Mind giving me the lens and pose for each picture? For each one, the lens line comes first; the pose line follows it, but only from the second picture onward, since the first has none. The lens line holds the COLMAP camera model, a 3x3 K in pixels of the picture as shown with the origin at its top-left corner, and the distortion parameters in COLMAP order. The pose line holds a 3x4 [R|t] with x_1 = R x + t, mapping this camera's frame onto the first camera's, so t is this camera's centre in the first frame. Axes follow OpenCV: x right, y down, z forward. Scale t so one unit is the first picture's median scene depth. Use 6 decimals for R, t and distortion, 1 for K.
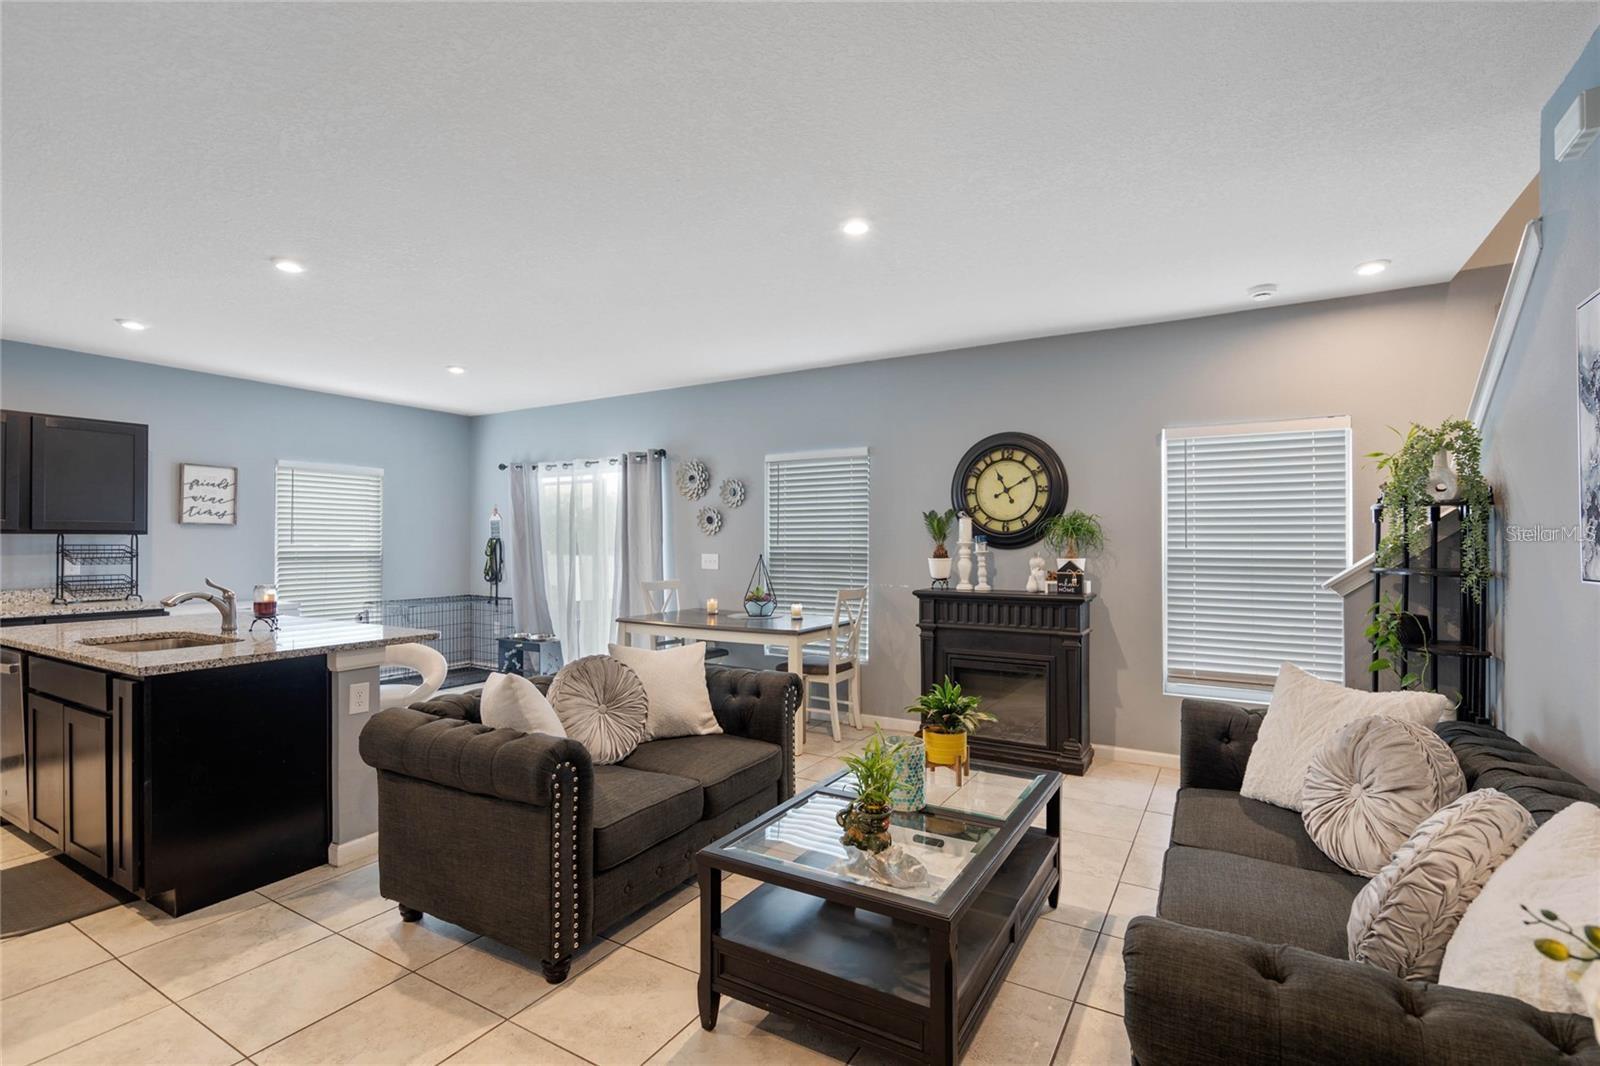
lens RADIAL K [[729.9, 0, 789.4], [0, 729.9, 543.5], [0, 0, 1]] dist [-0.004166, 0.002090]
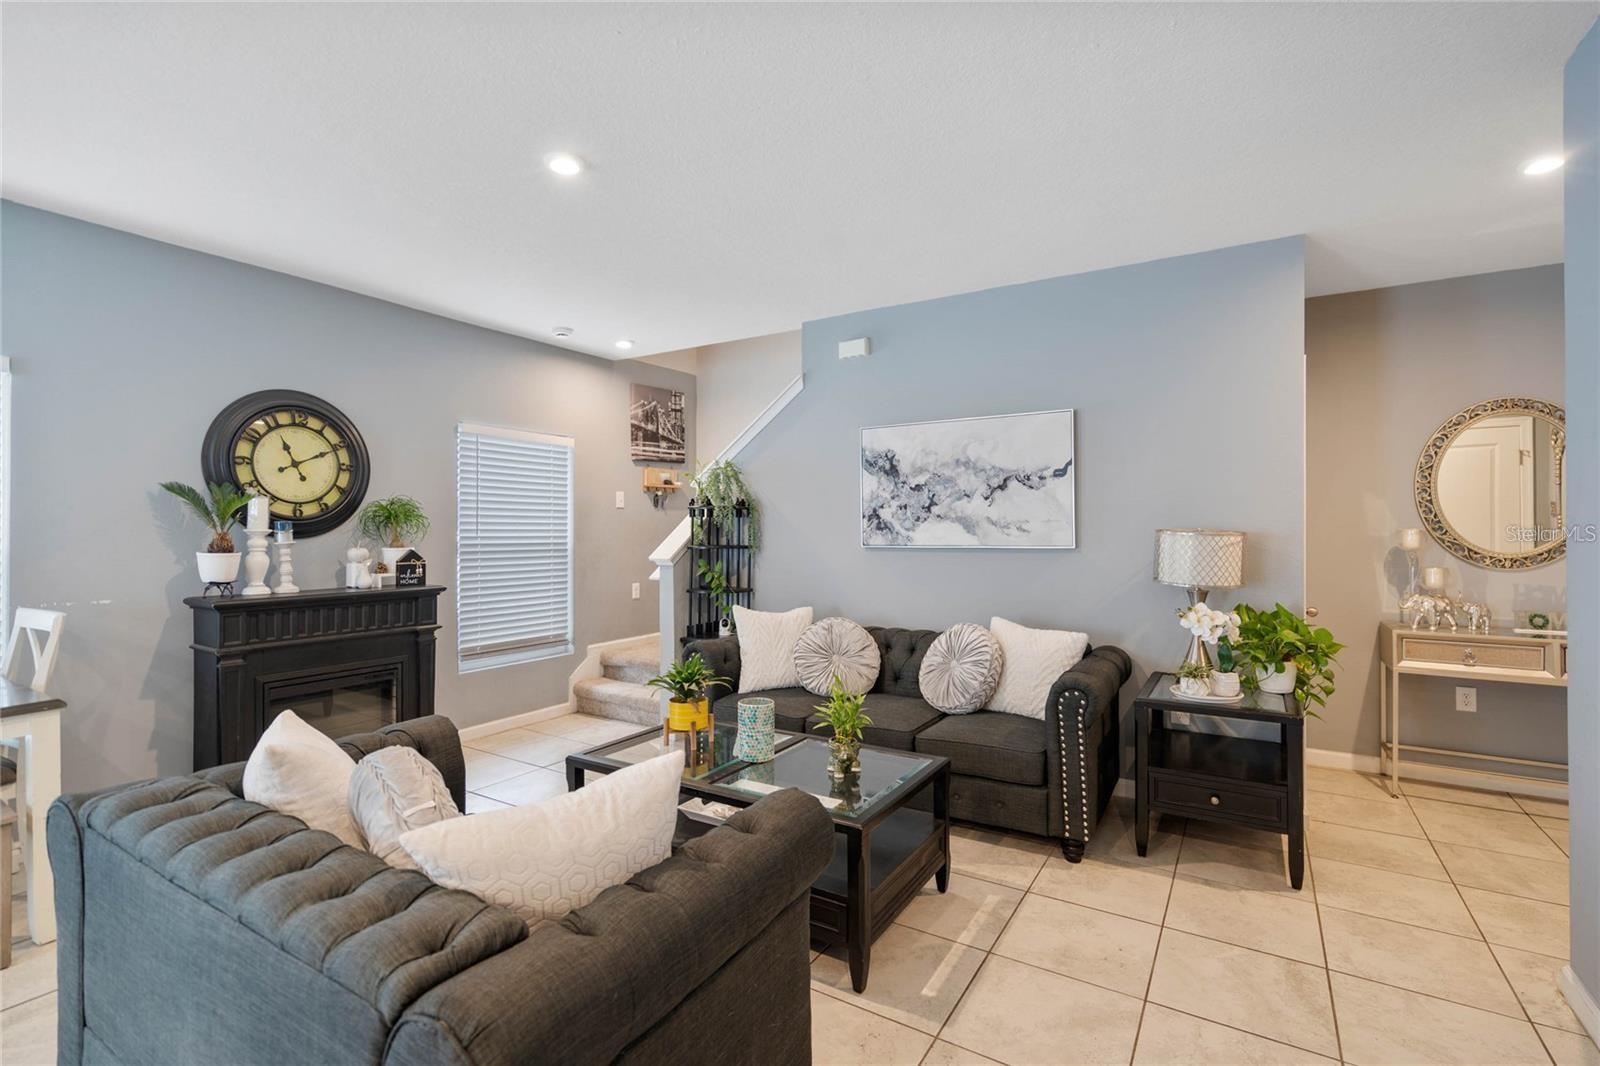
lens RADIAL K [[729.9, 0, 785.7], [0, 729.9, 533.7], [0, 0, 1]] dist [-0.004166, 0.002090]
pose [[0.019244, -0.003433, 0.999809, -0.347730], [0.004748, 0.999983, 0.003342, 0.001599], [-0.999804, 0.004683, 0.019260, 0.331326]]
